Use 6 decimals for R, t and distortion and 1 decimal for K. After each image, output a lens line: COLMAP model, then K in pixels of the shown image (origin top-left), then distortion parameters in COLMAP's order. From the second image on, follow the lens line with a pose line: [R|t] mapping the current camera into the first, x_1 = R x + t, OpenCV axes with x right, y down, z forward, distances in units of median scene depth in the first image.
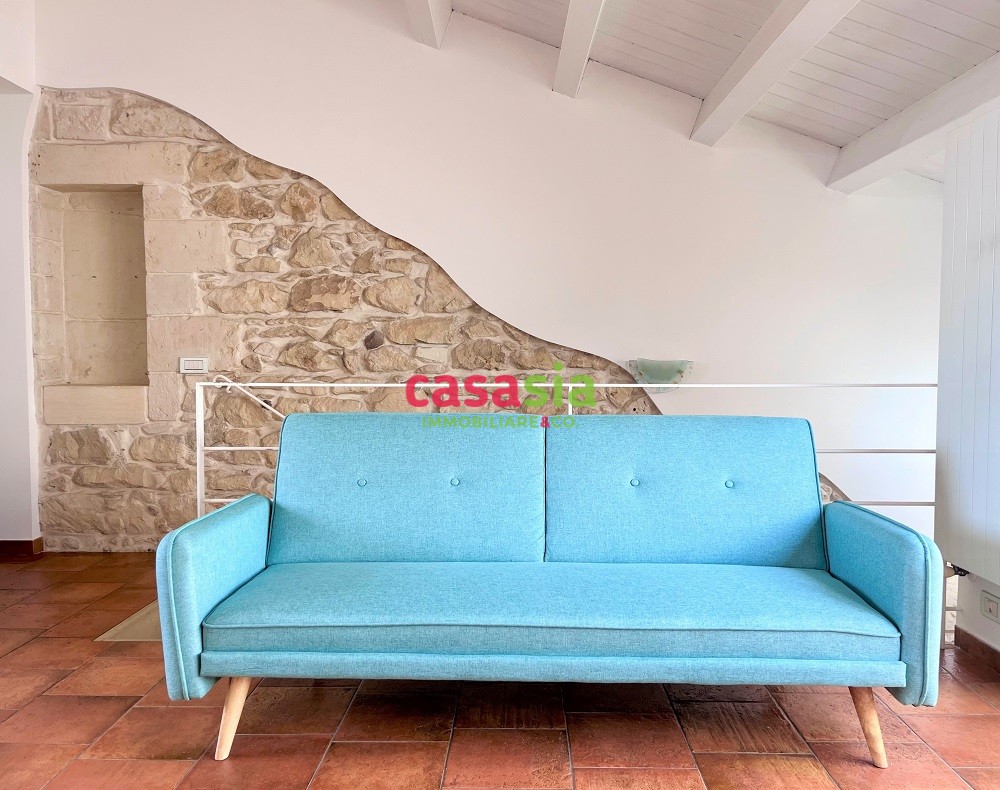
lens RADIAL K [[799.3, 0, 501.7], [0, 799.3, 401.7], [0, 0, 1]] dist [0.008471, -0.009792]
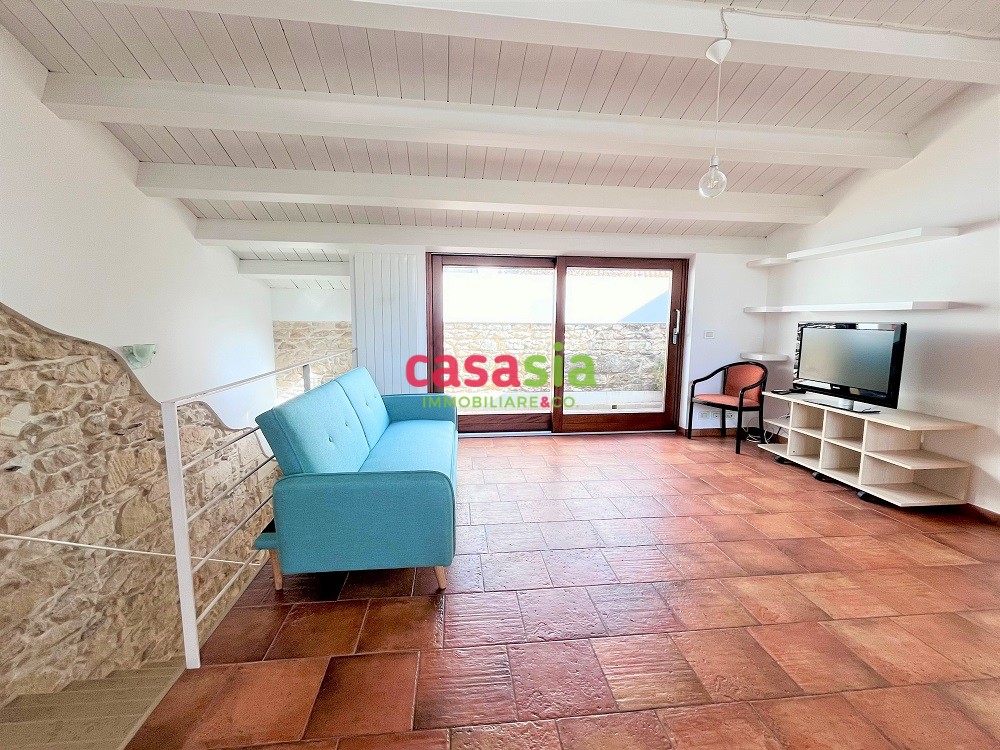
lens RADIAL K [[431.8, 0, 500.6], [0, 431.8, 376.0], [0, 0, 1]] dist [-0.000525, -0.000846]
pose [[-0.103577, -0.132966, 0.985694, -0.601479], [0.051009, 0.989010, 0.138774, -0.068642], [-0.993313, 0.064653, -0.095656, 0.450938]]
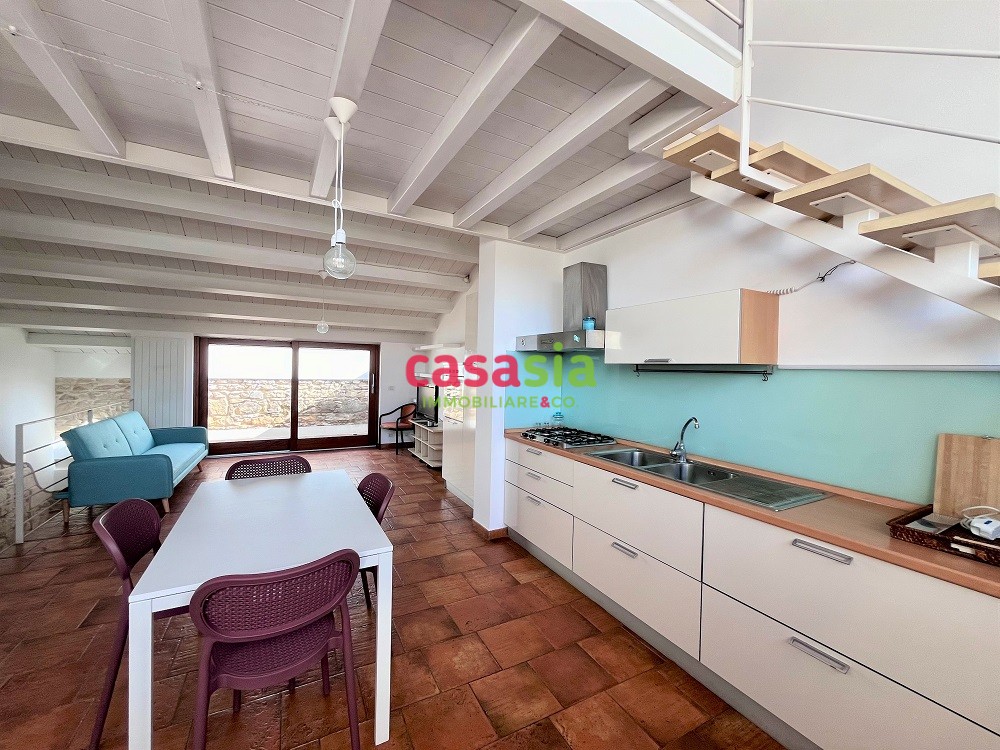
lens RADIAL K [[406.6, 0, 497.7], [0, 406.6, 375.8], [0, 0, 1]] dist [-0.002403, 0.000587]
pose [[-0.460261, -0.029302, 0.887300, -1.352049], [0.029127, 0.998419, 0.048080, -0.118391], [-0.887306, 0.047974, -0.458680, 0.218968]]
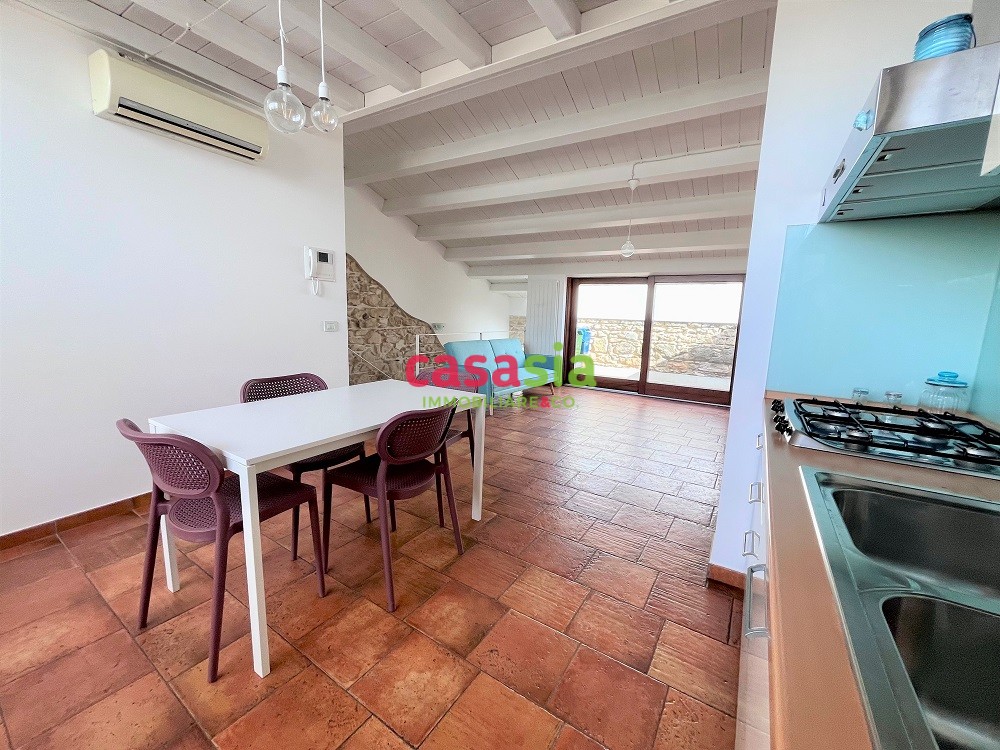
lens RADIAL K [[406.6, 0, 498.1], [0, 406.6, 372.5], [0, 0, 1]] dist [-0.002403, 0.000587]
pose [[0.553545, -0.108765, 0.825687, -1.110576], [0.020777, 0.992930, 0.116867, -0.038640], [-0.832560, -0.047536, 0.551891, -0.181467]]
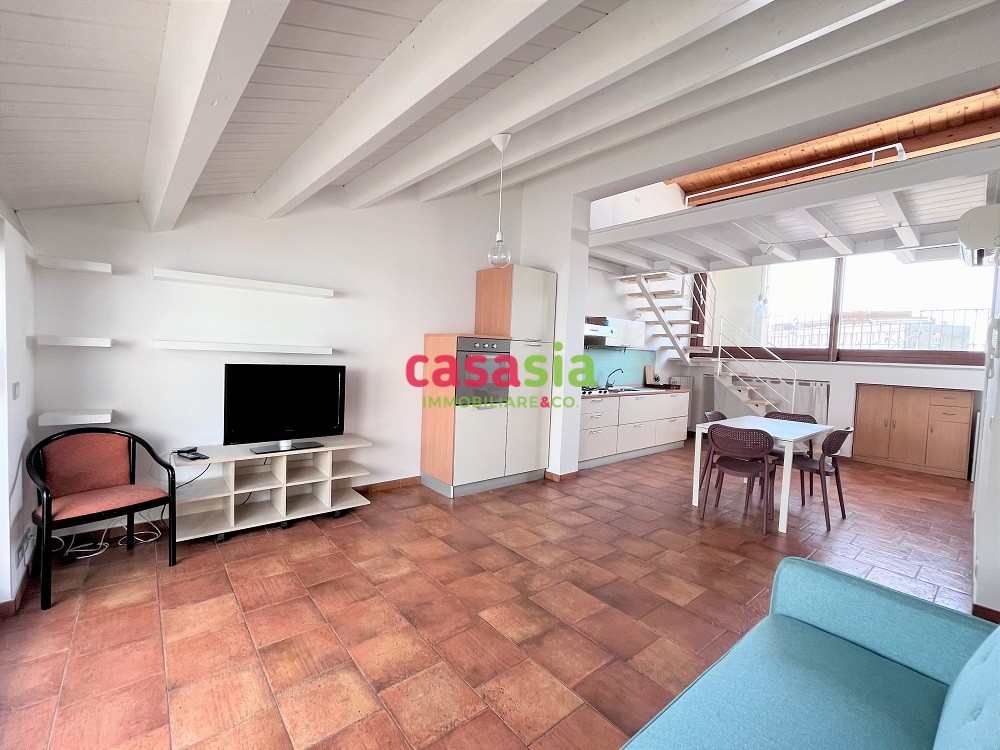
lens RADIAL K [[437.0, 0, 498.8], [0, 437.0, 368.6], [0, 0, 1]] dist [-0.004280, 0.000046]
pose [[-0.766604, -0.010871, -0.642028, 0.314821], [-0.081033, 0.993501, 0.079934, -0.108515], [0.636986, 0.113303, -0.762503, 0.594769]]
